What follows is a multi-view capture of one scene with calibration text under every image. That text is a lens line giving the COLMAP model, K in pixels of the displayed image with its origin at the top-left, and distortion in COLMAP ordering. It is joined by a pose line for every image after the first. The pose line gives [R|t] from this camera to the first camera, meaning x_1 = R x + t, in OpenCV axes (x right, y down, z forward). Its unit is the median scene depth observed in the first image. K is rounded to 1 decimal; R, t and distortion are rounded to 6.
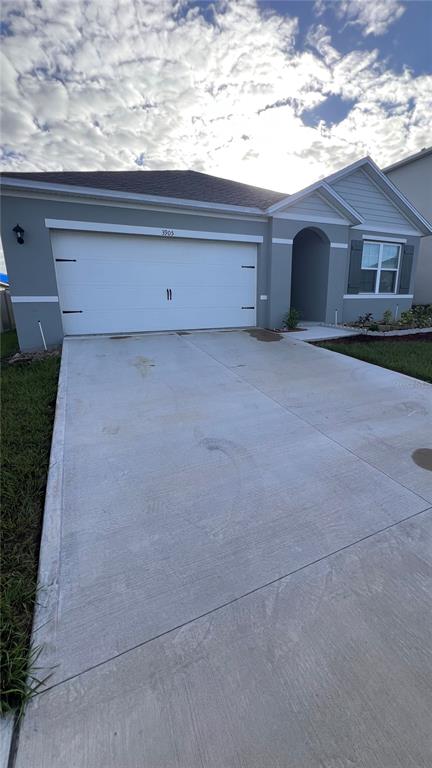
lens RADIAL K [[308.4, 0, 217.4], [0, 308.4, 383.3], [0, 0, 1]] dist [-0.000104, 0.000152]
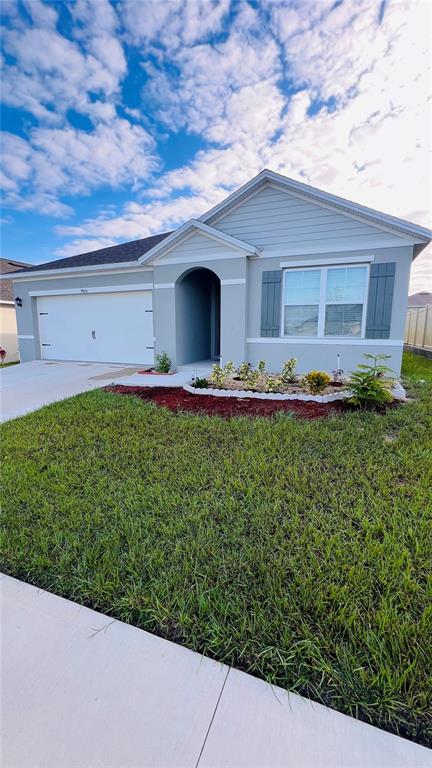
lens RADIAL K [[299.5, 0, 216.7], [0, 299.5, 381.6], [0, 0, 1]] dist [0.000859, -0.006528]
pose [[0.693062, 0.138416, -0.707464, 1.022740], [-0.193083, 0.981178, 0.002816, -0.177406], [0.694538, 0.134648, 0.706744, 0.440082]]
